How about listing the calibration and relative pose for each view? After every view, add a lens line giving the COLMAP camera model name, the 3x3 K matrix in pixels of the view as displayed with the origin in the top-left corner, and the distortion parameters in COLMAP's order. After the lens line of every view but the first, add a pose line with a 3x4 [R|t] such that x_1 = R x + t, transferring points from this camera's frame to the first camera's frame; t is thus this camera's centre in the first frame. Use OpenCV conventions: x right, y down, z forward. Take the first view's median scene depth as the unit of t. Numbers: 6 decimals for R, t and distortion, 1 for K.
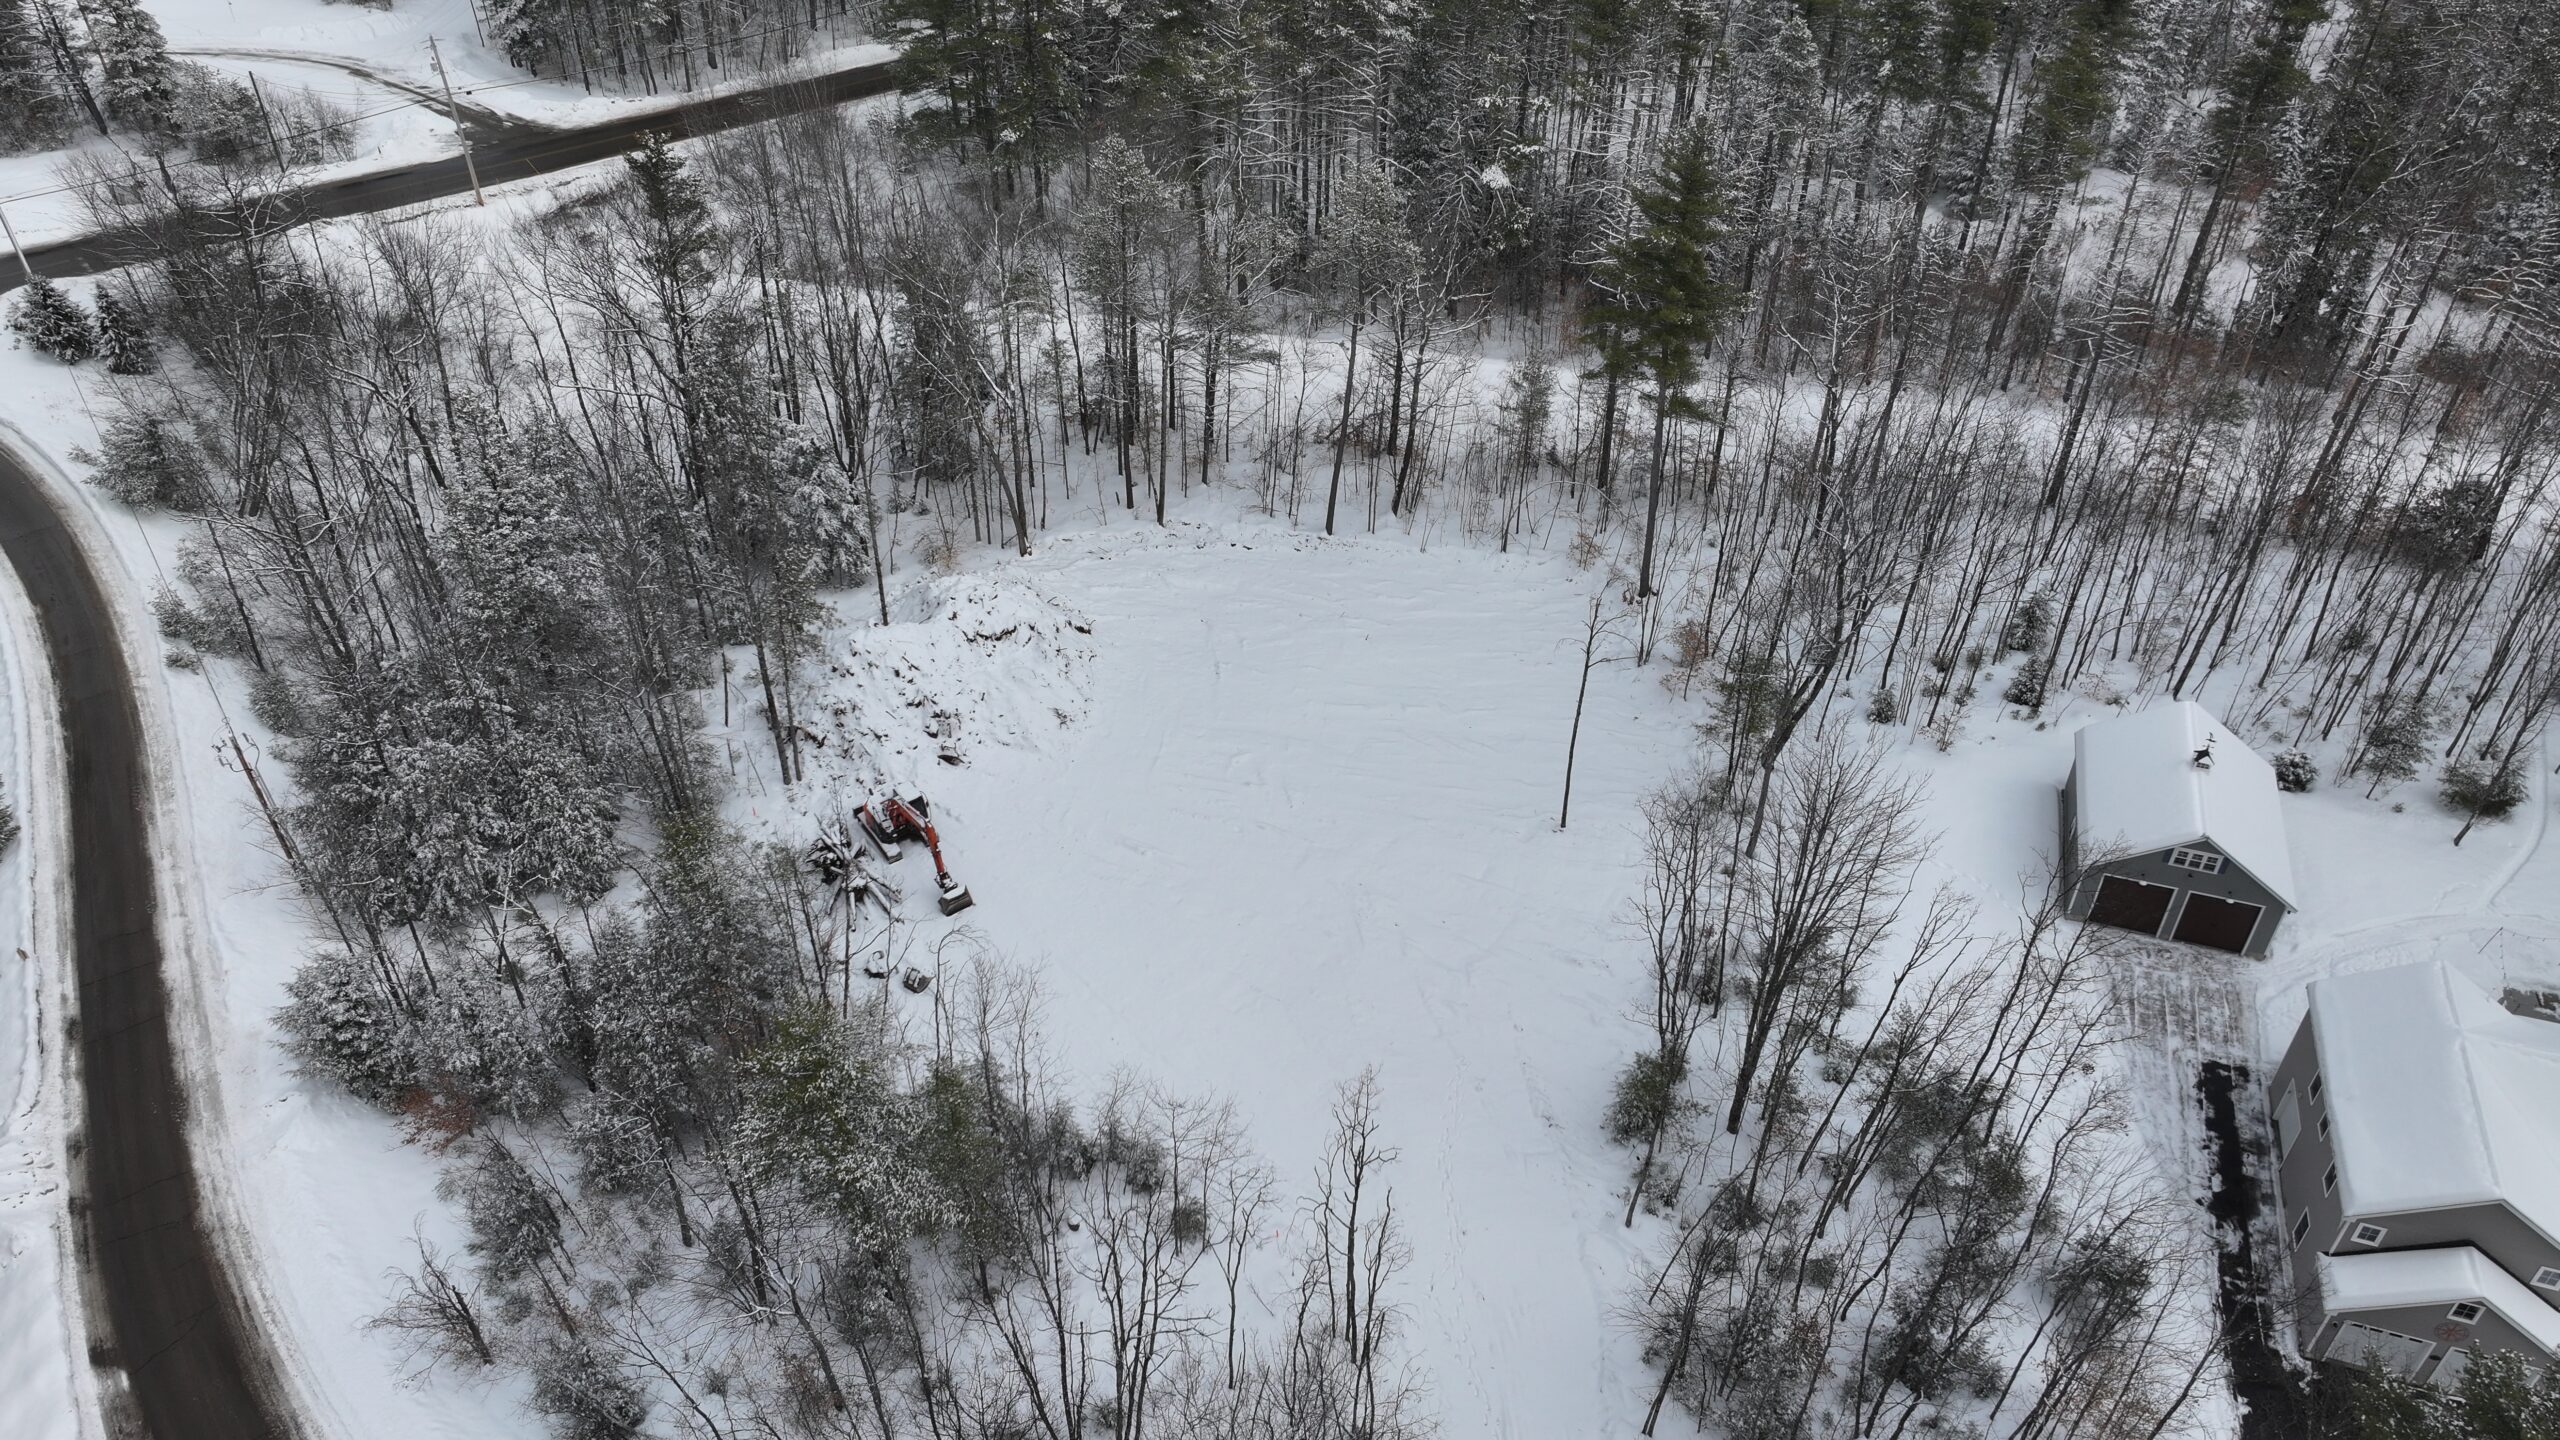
lens RADIAL K [[1786.6, 0, 1279.5], [0, 1786.6, 726.2], [0, 0, 1]] dist [-0.001052, 0.015323]
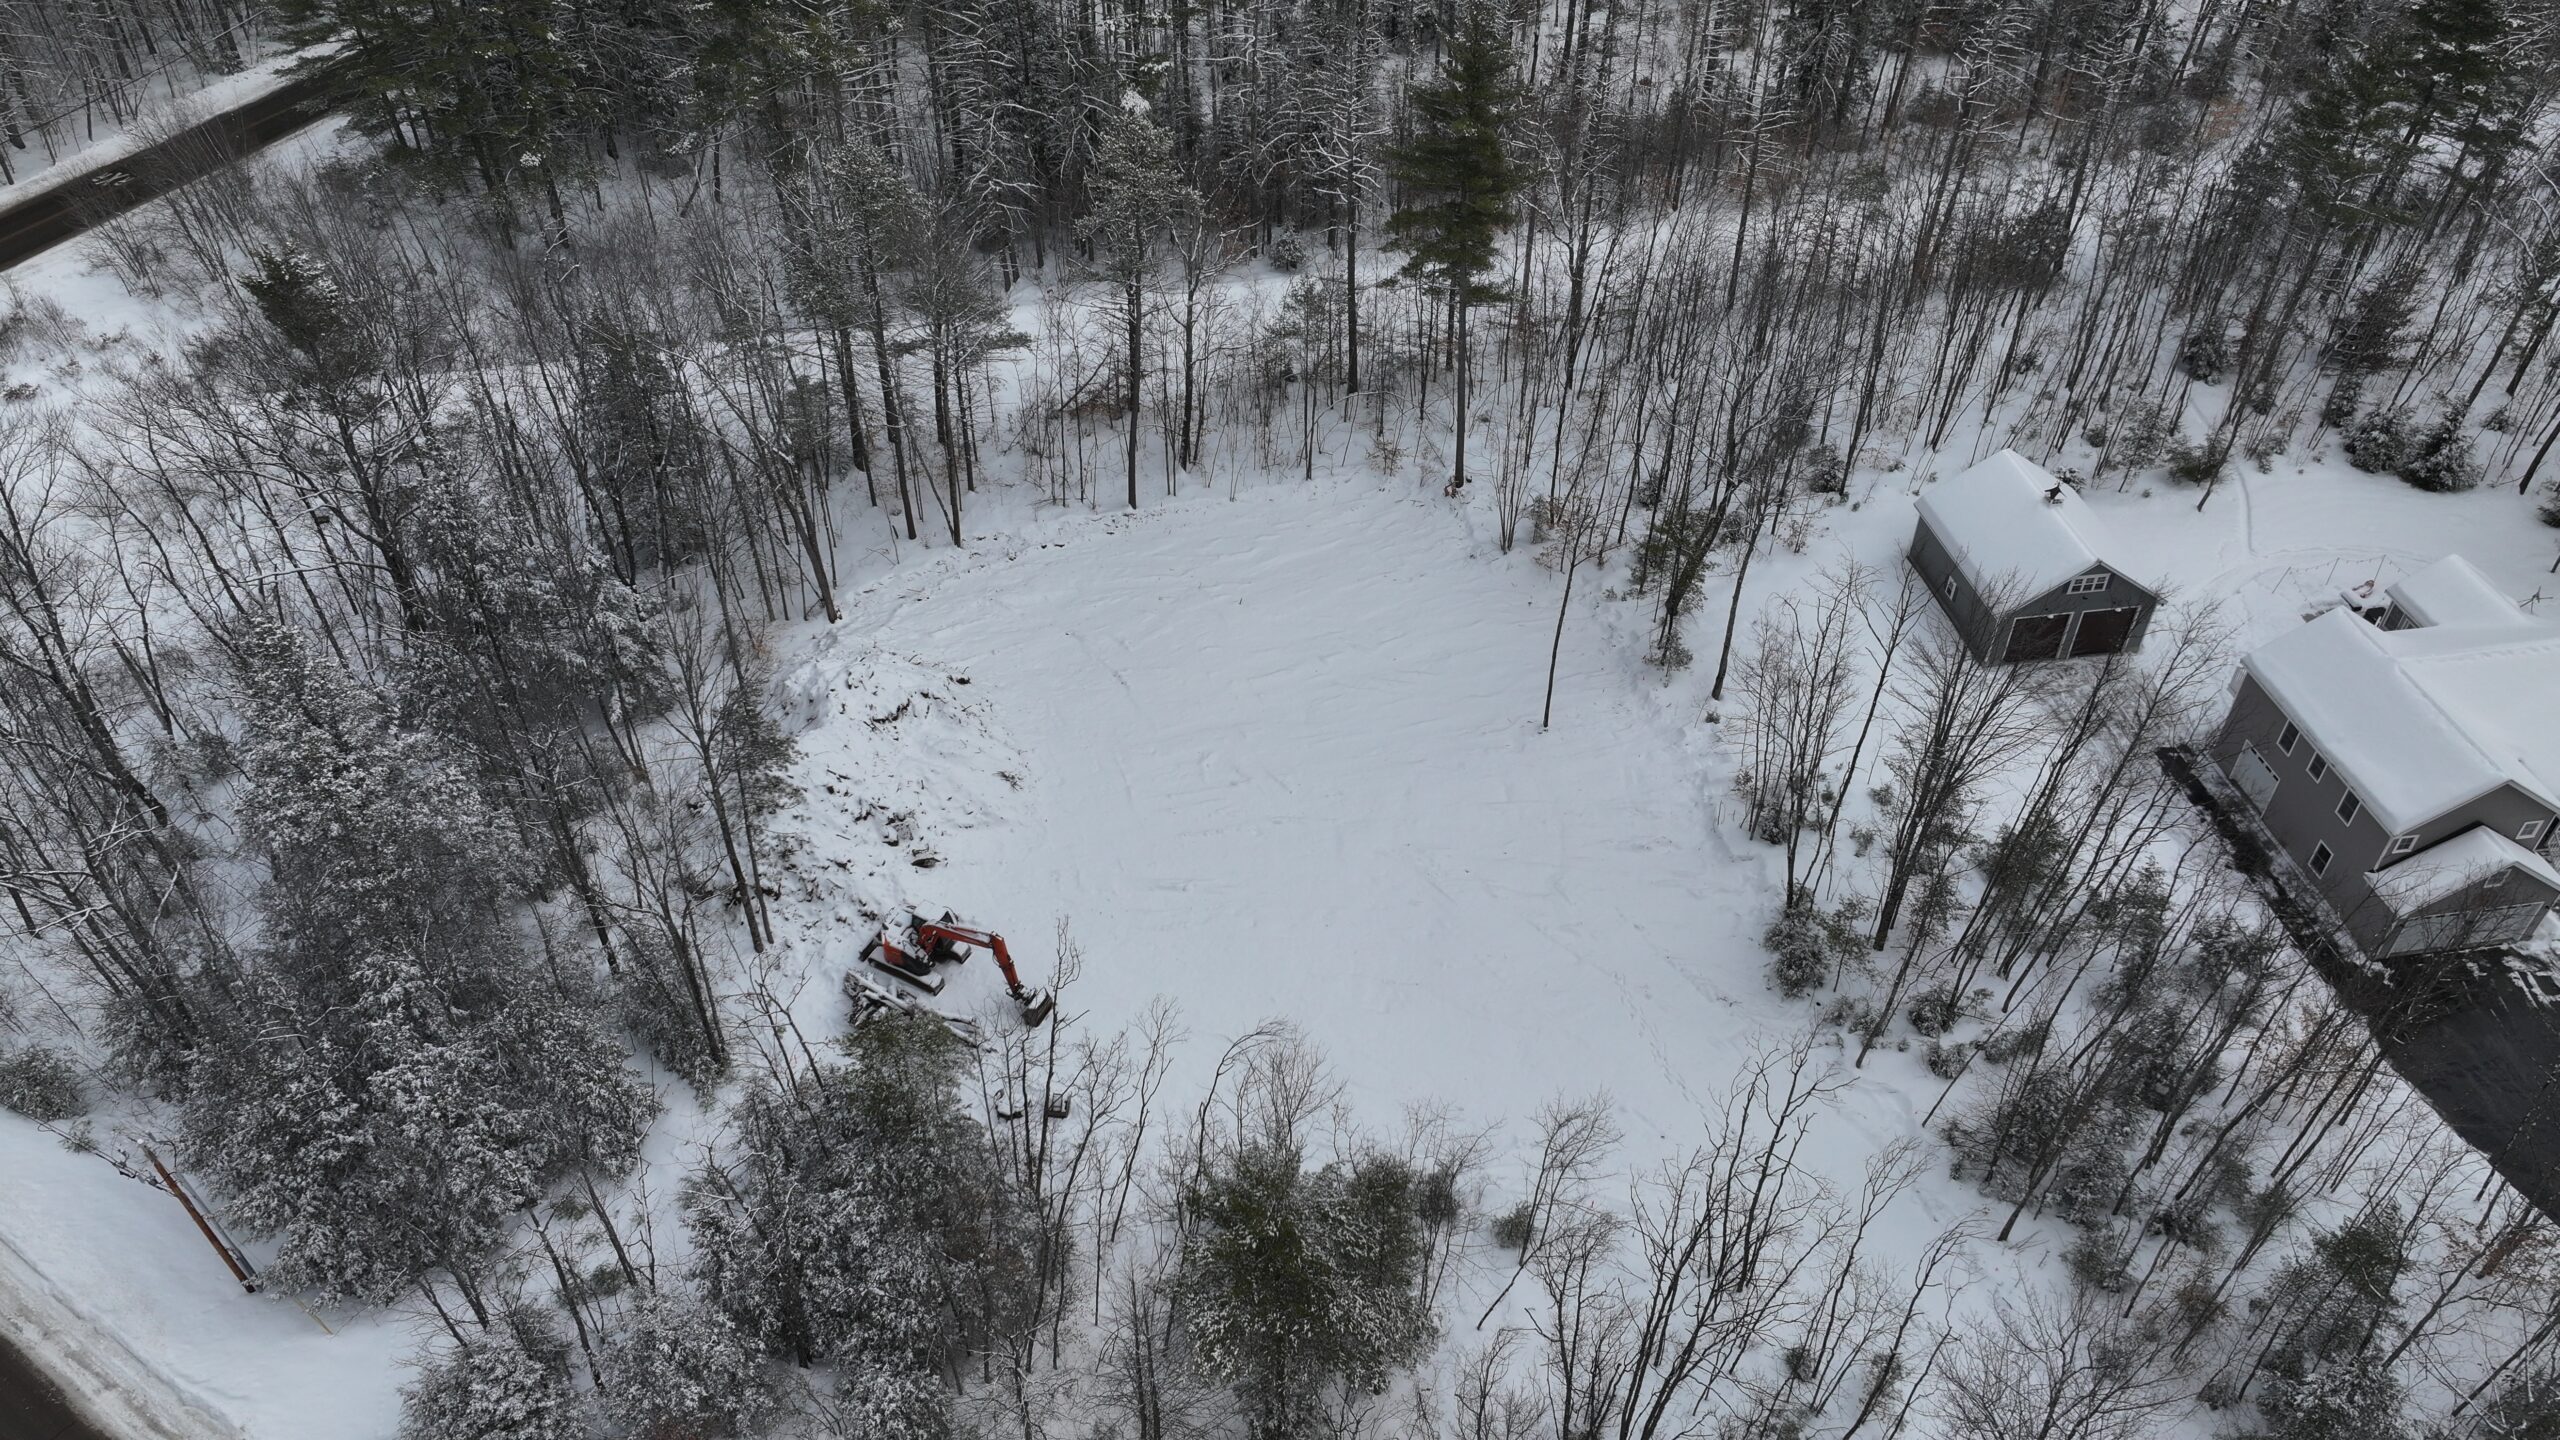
lens RADIAL K [[1786.6, 0, 1281.4], [0, 1786.6, 732.0], [0, 0, 1]] dist [-0.001052, 0.015323]
pose [[0.892959, -0.303915, 0.332055, -0.301791], [0.283670, 0.952694, 0.109115, -0.090344], [-0.349508, -0.003242, 0.936928, 0.103372]]
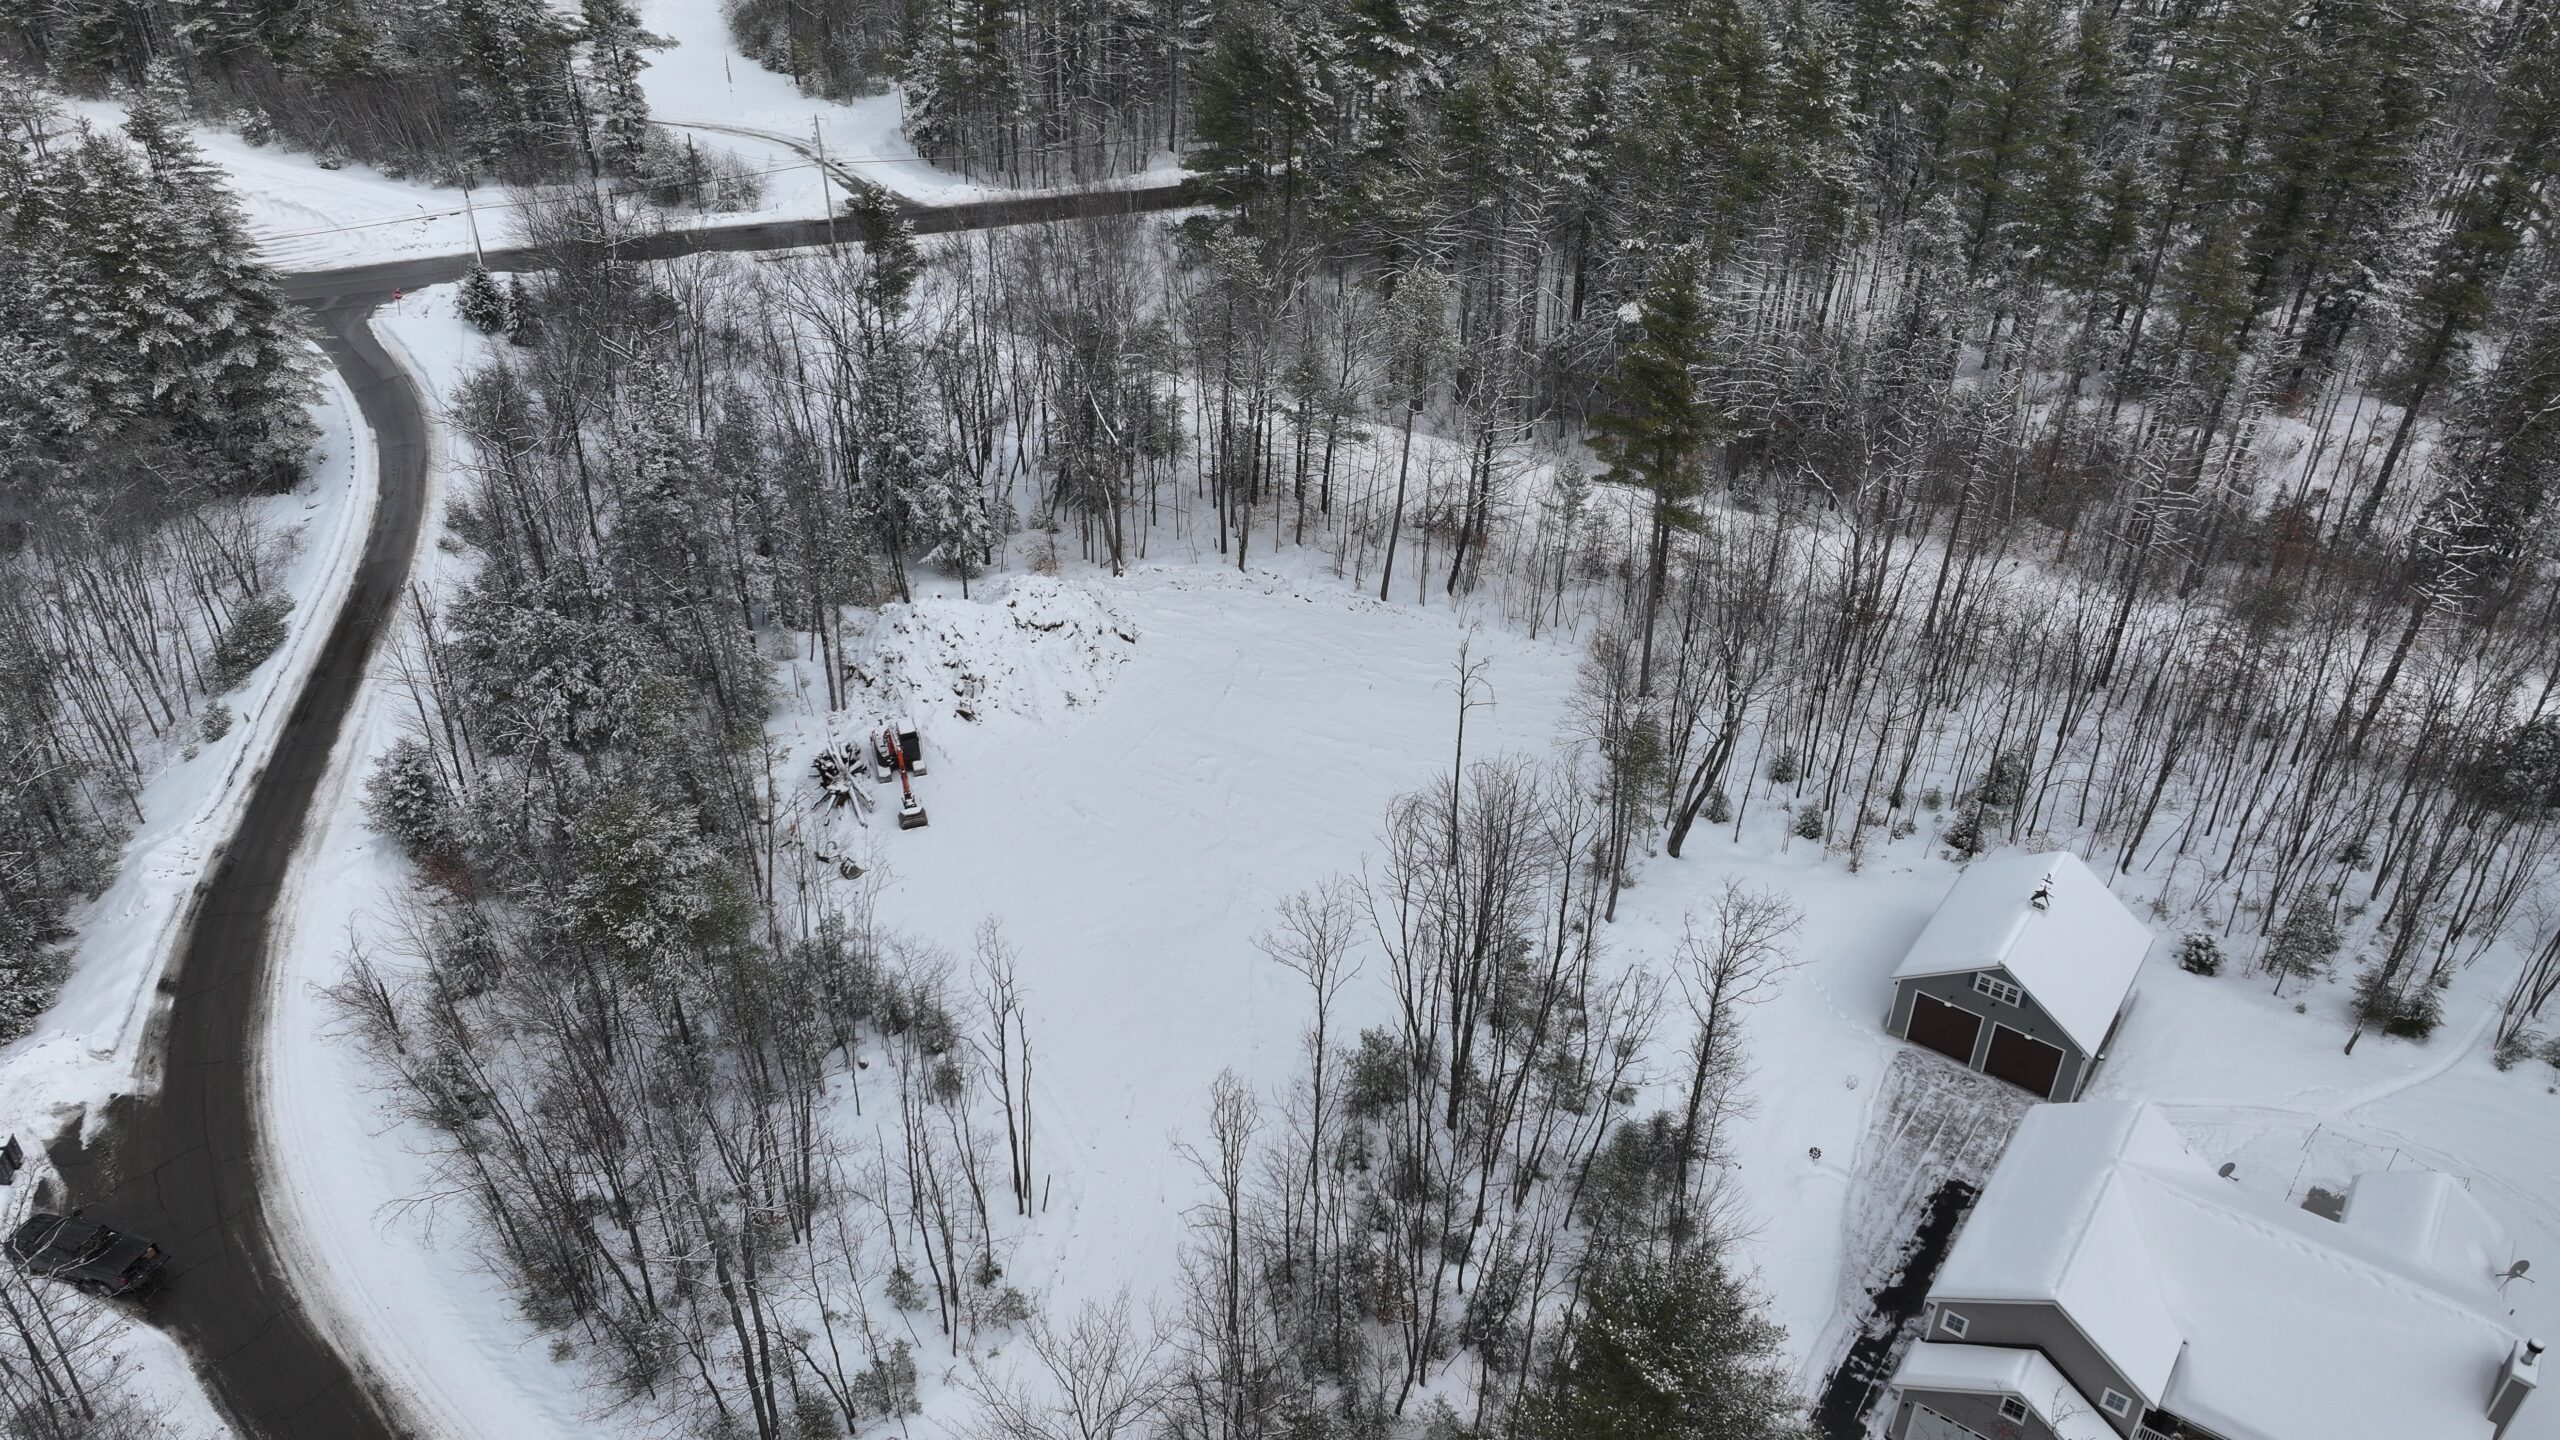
lens RADIAL K [[1786.6, 0, 1280.6], [0, 1786.6, 724.0], [0, 0, 1]] dist [-0.001052, 0.015323]
pose [[0.952211, 0.168300, -0.254890, 0.311704], [-0.191387, 0.979123, -0.068478, 0.064903], [0.238044, 0.113988, 0.964542, -0.078949]]
